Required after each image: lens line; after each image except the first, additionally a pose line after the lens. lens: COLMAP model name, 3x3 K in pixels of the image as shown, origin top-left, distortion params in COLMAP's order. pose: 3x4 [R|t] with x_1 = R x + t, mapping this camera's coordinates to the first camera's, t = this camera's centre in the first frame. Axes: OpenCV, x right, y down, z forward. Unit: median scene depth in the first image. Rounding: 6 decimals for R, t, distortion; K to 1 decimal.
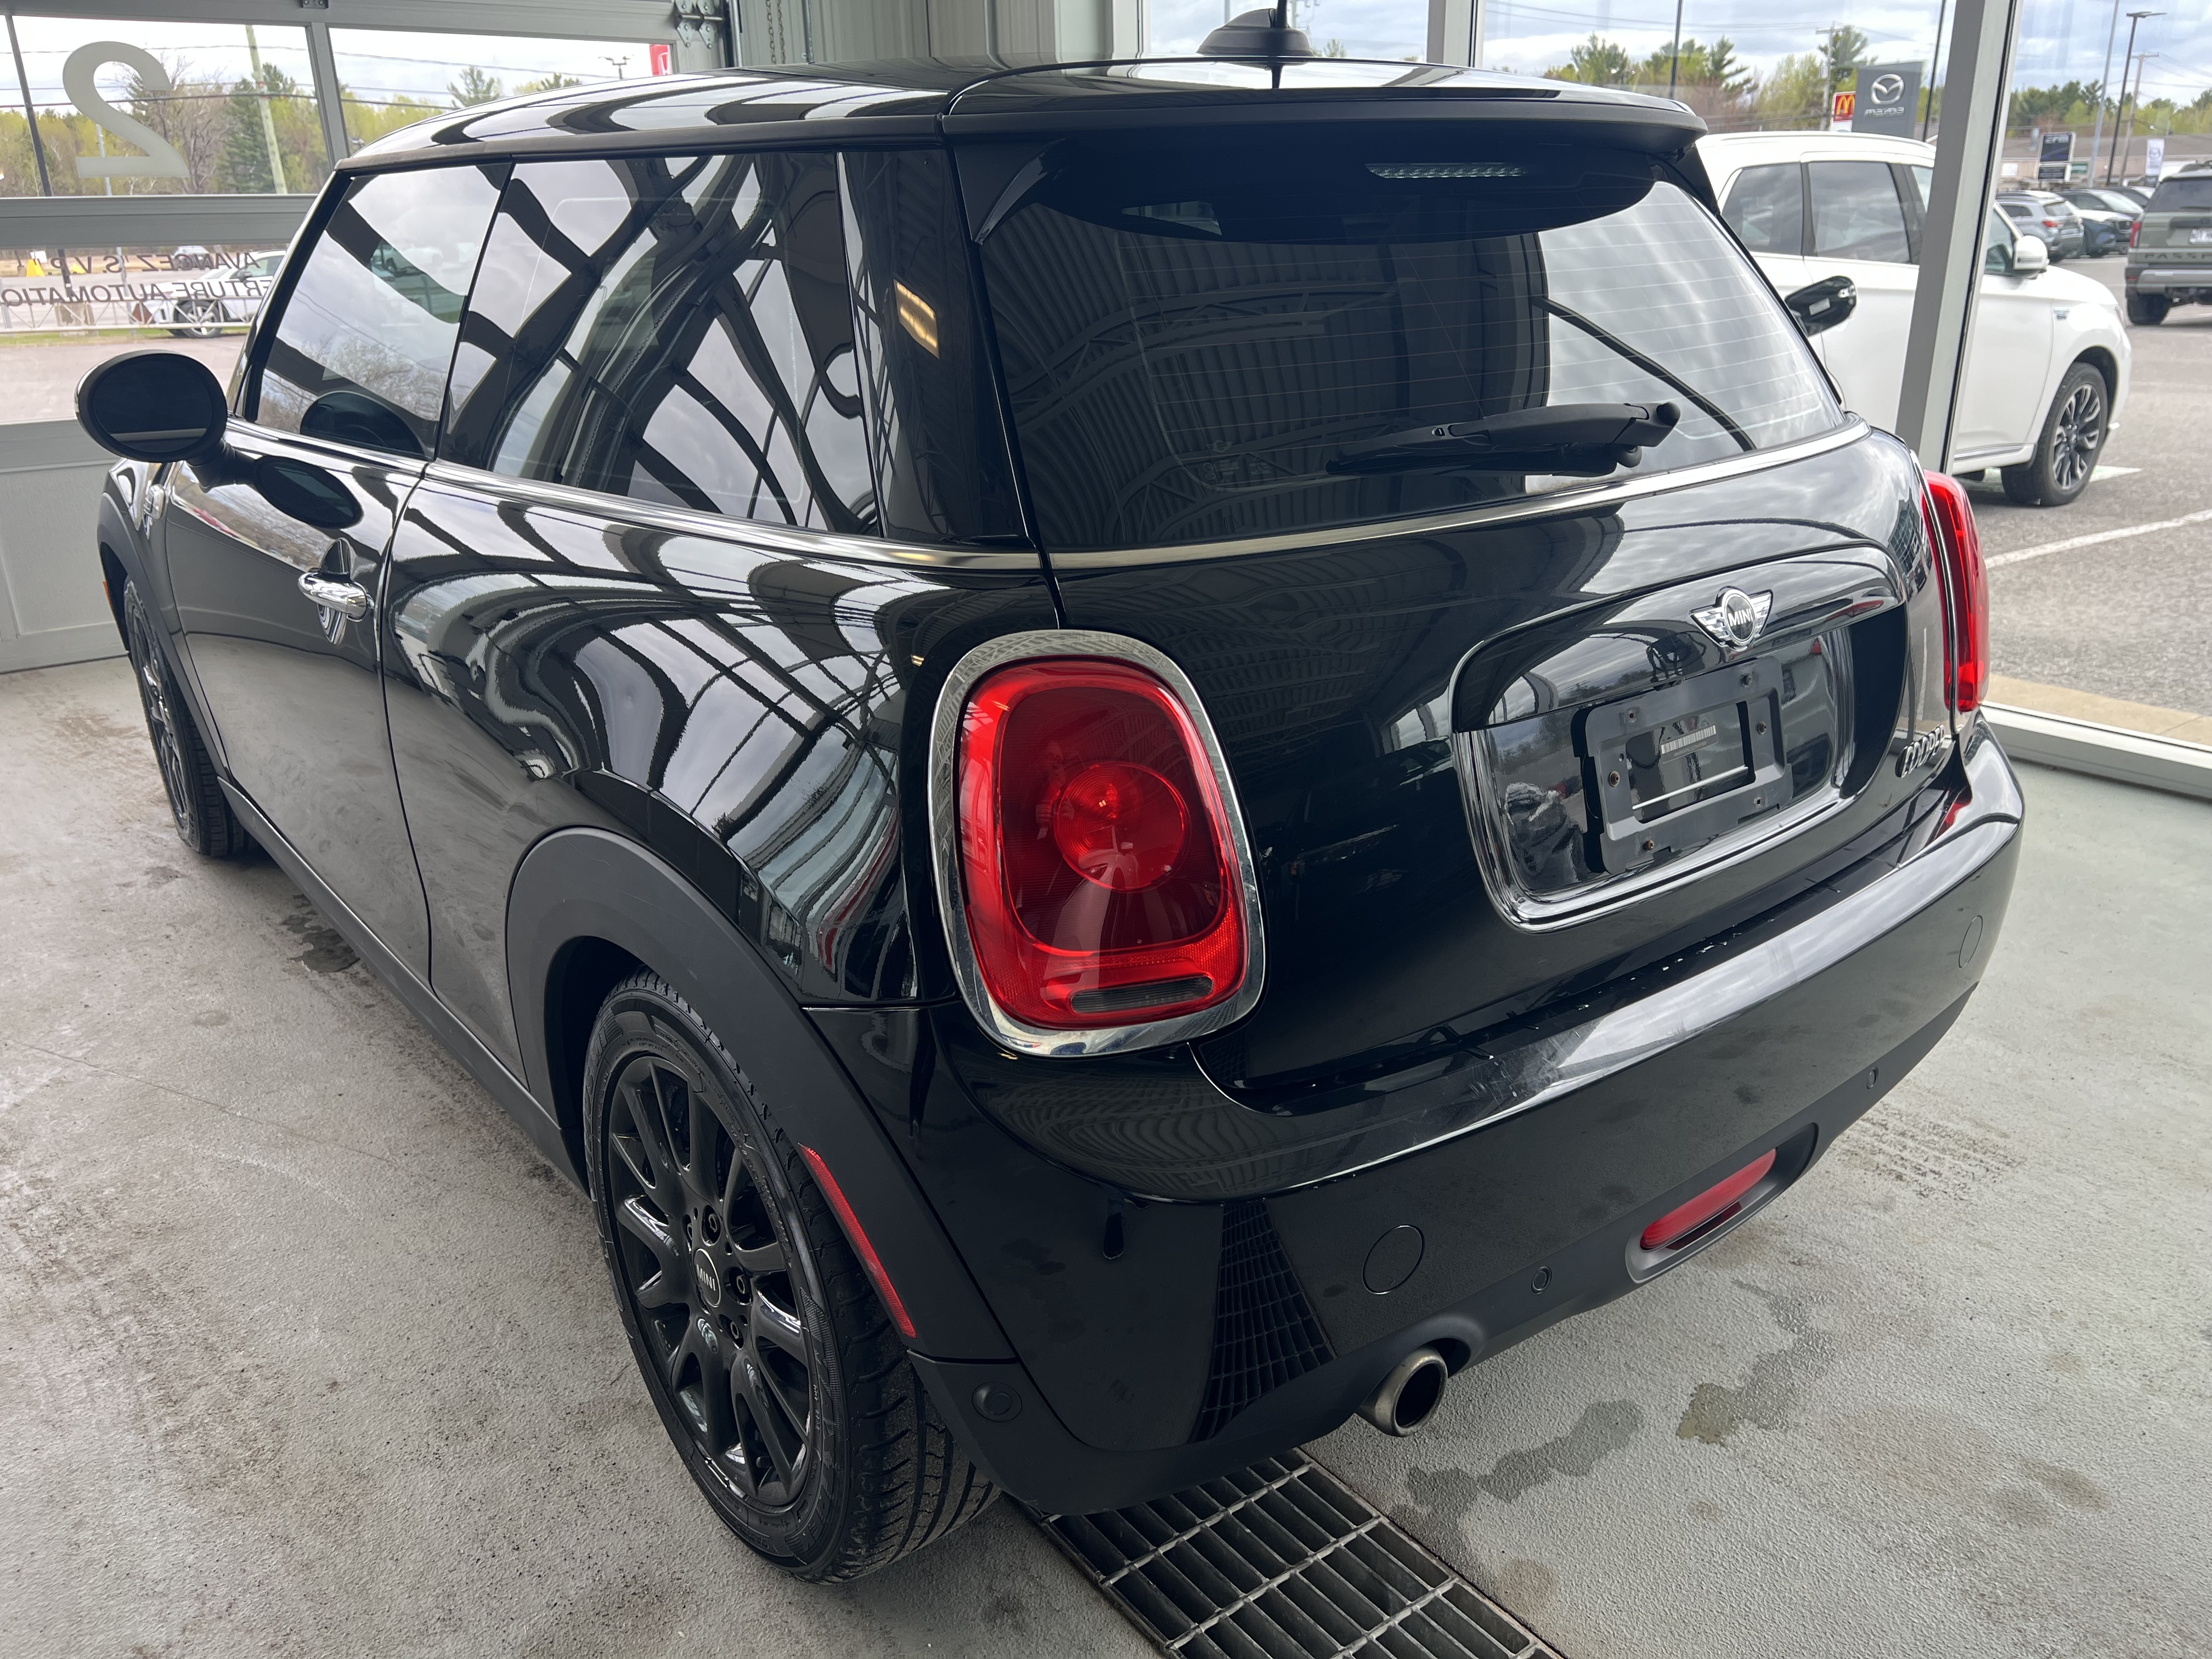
lens RADIAL K [[1690.1, 0, 1143.2], [0, 1690.1, 855.7], [0, 0, 1]] dist [0.002469, -0.001596]
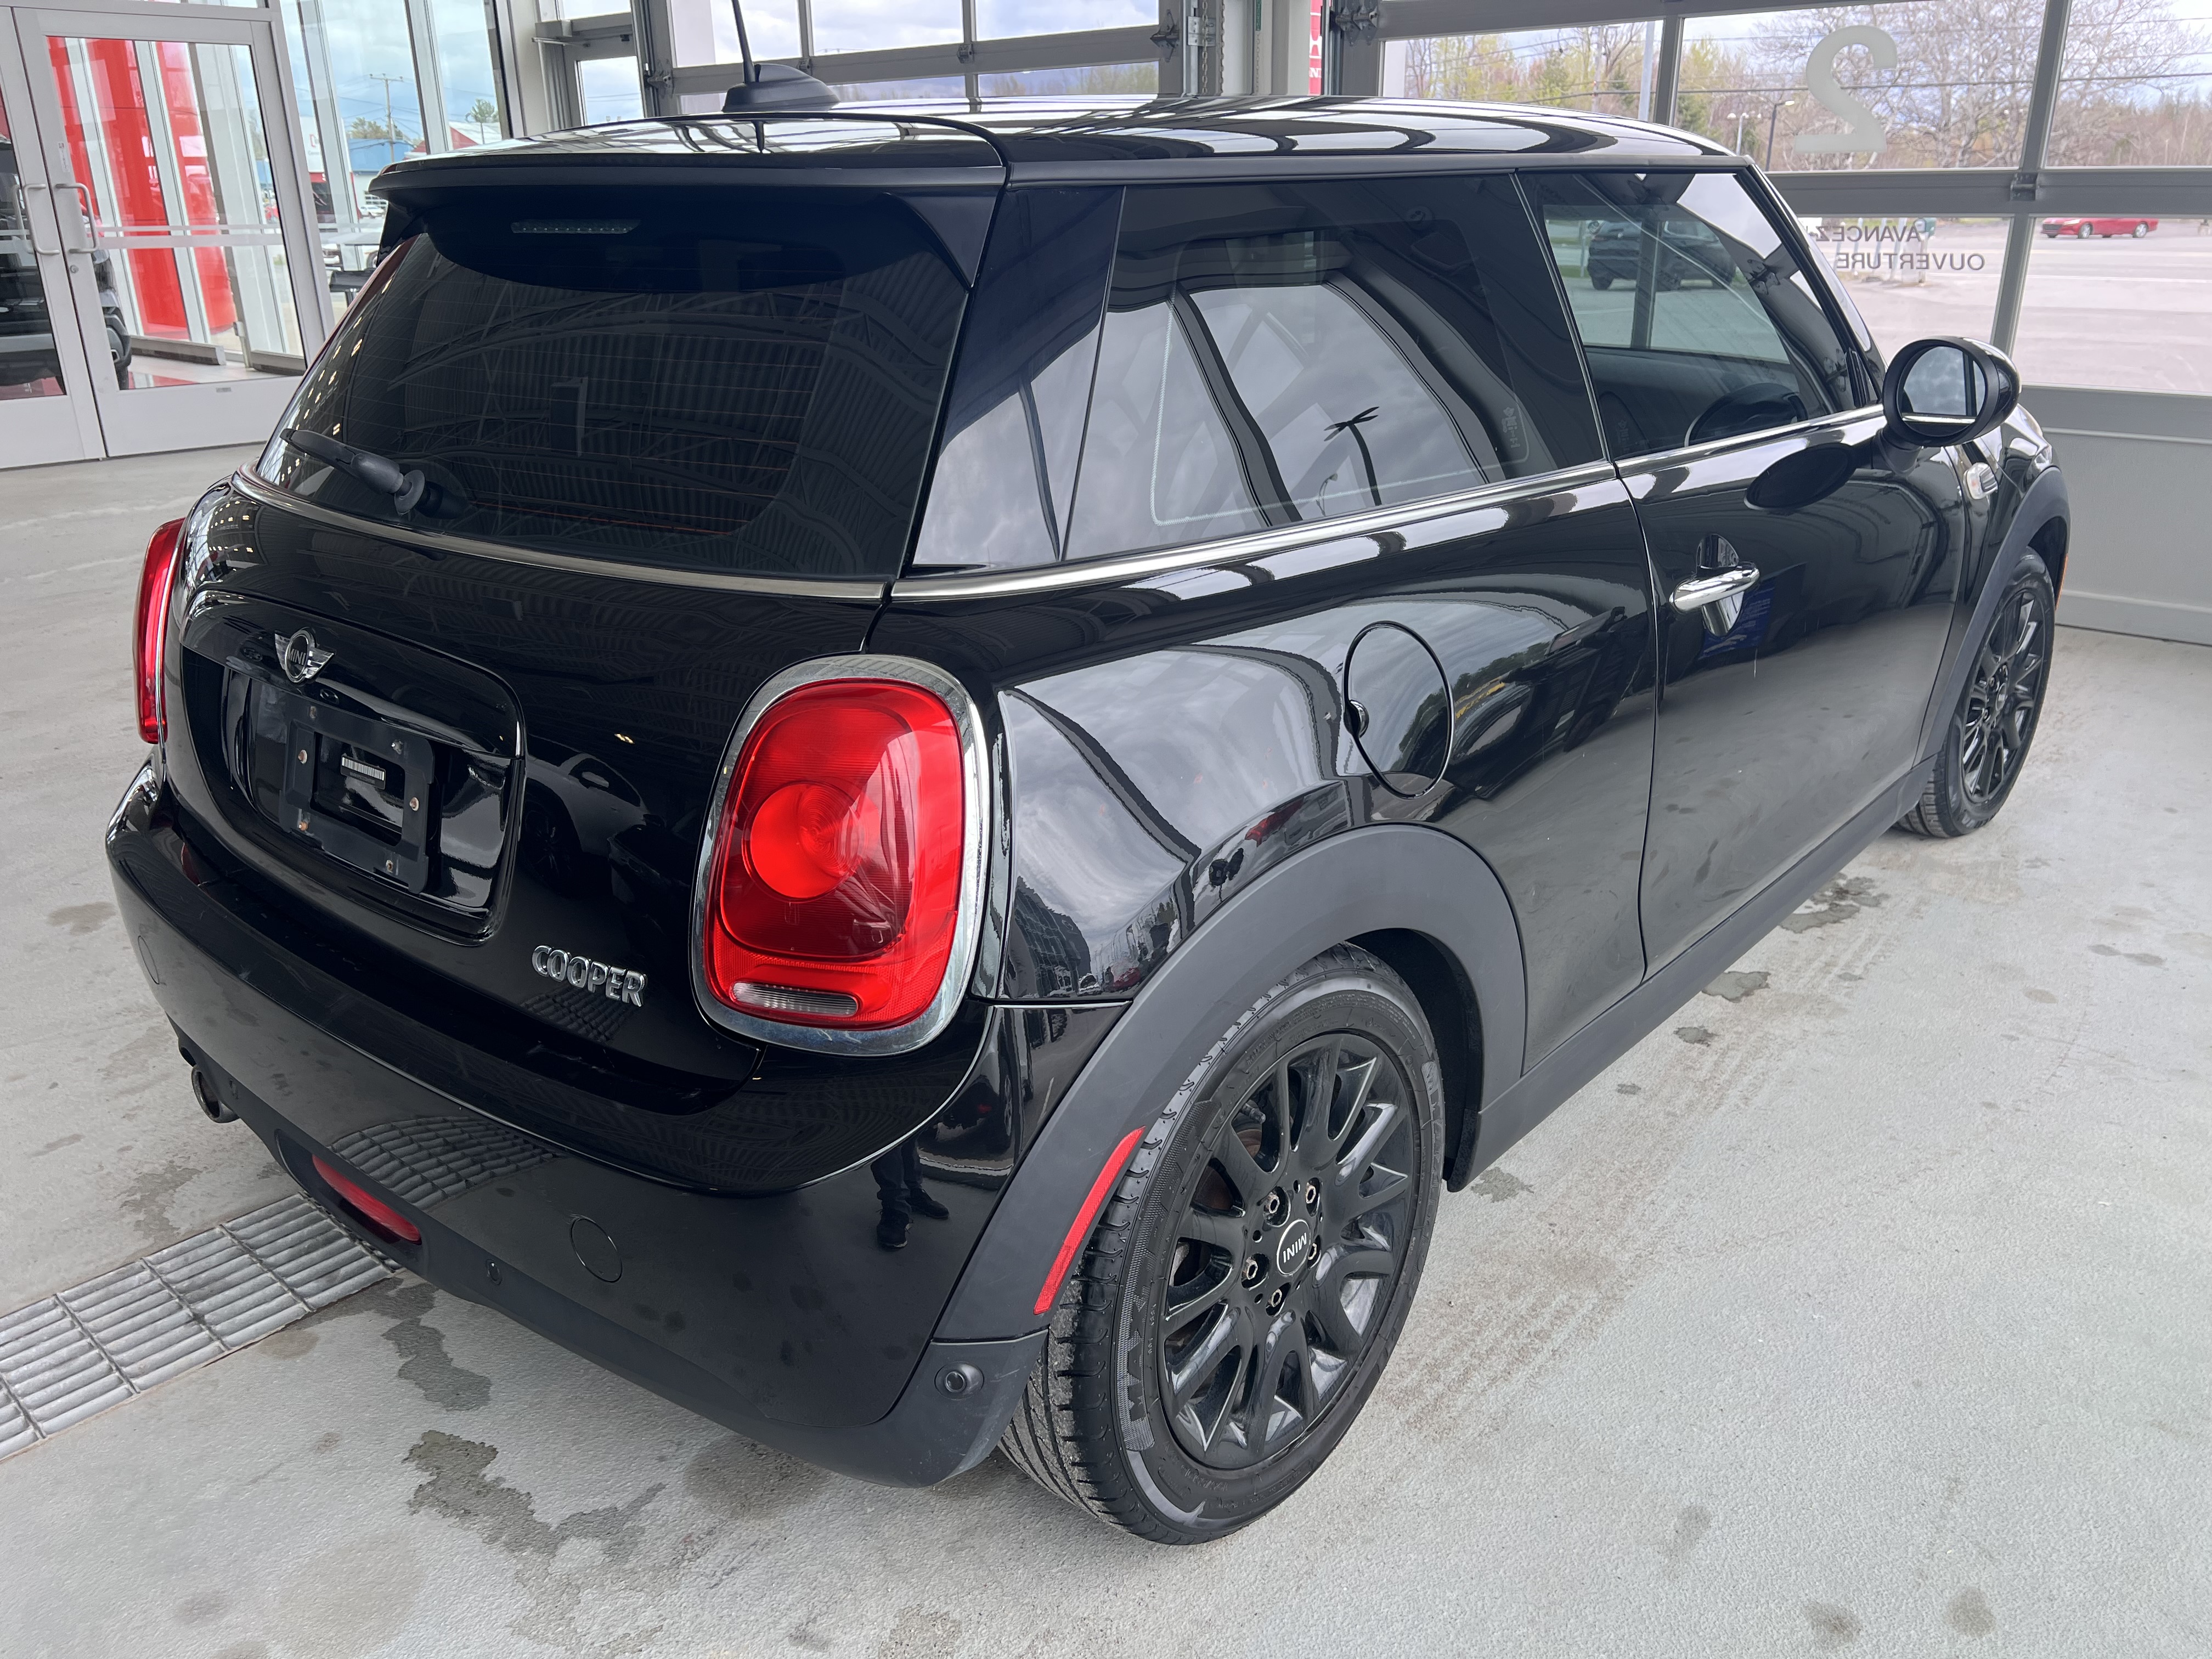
lens RADIAL K [[1678.7, 0, 1129.2], [0, 1678.7, 811.9], [0, 0, 1]] dist [0.063488, -0.064412]
pose [[0.174755, 0.351073, -0.919896, 1.252938], [-0.339828, 0.898369, 0.278300, -0.456335], [0.924109, 0.263972, 0.276299, 1.023948]]
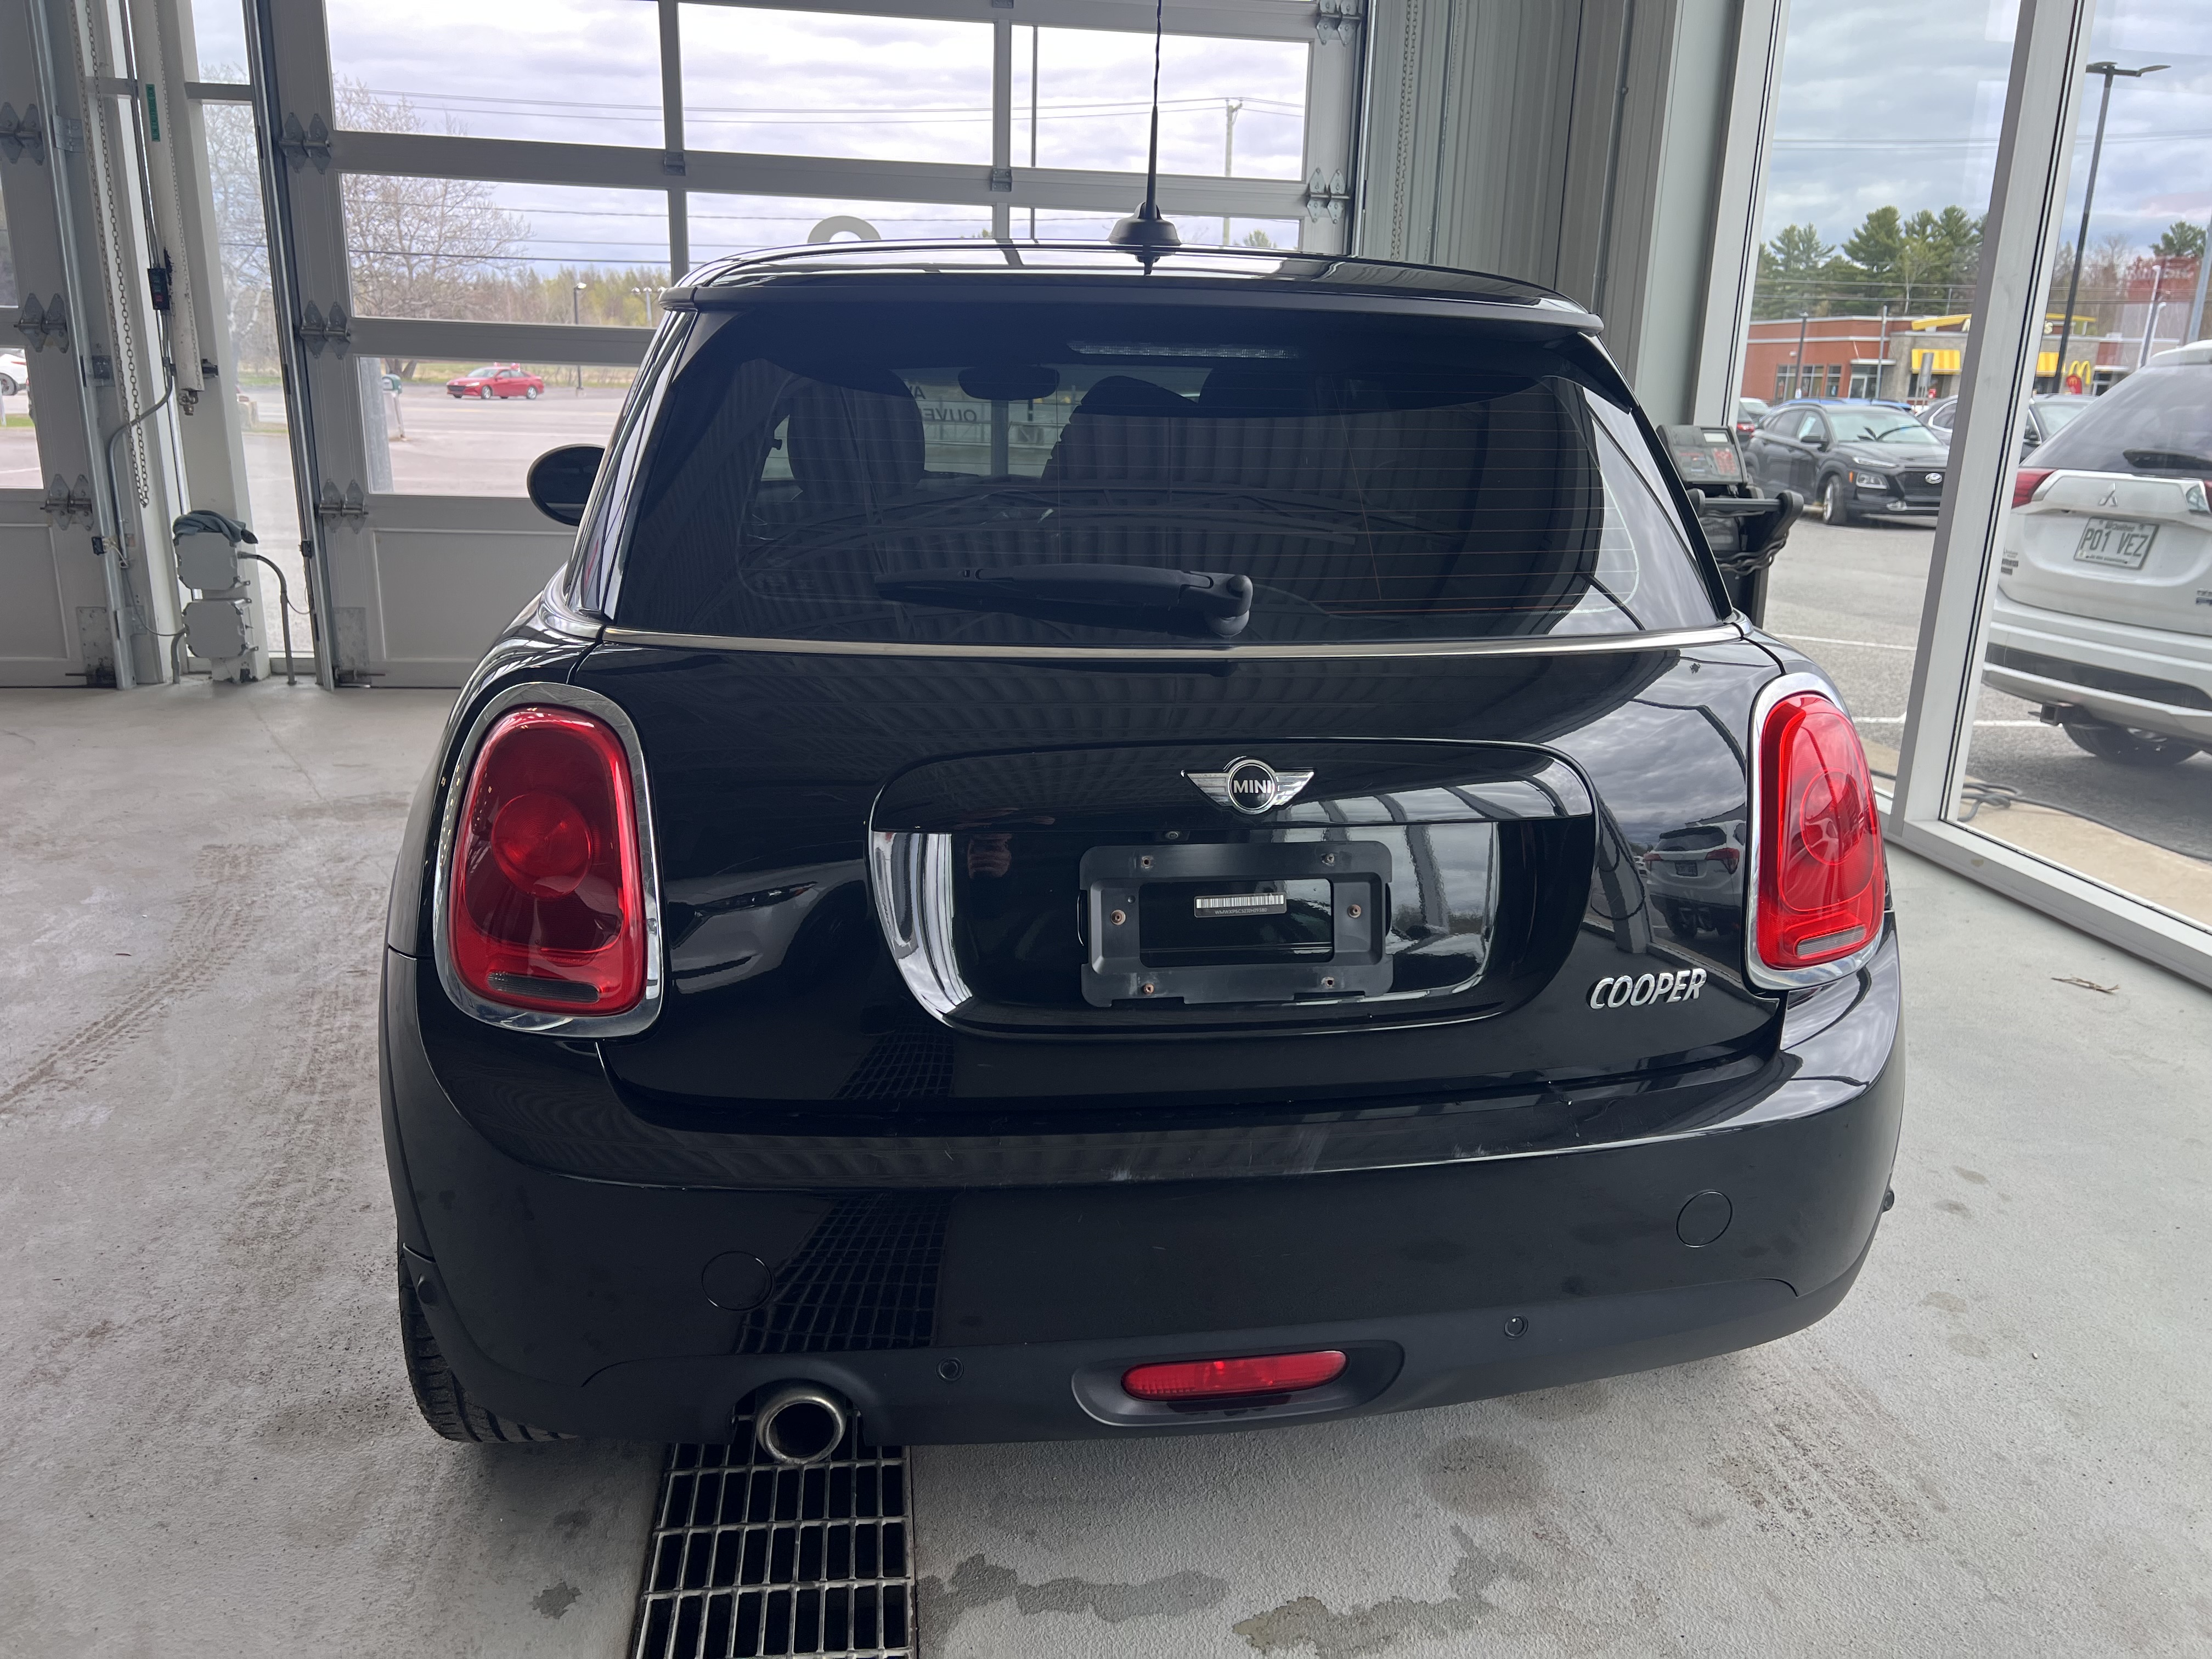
lens RADIAL K [[1690.1, 0, 1143.2], [0, 1690.1, 855.7], [0, 0, 1]] dist [0.002469, -0.001596]
pose [[0.869565, 0.176697, -0.461124, 0.649159], [-0.214326, 0.976299, -0.030061, -0.049226], [0.444883, 0.124971, 0.886826, 0.064561]]
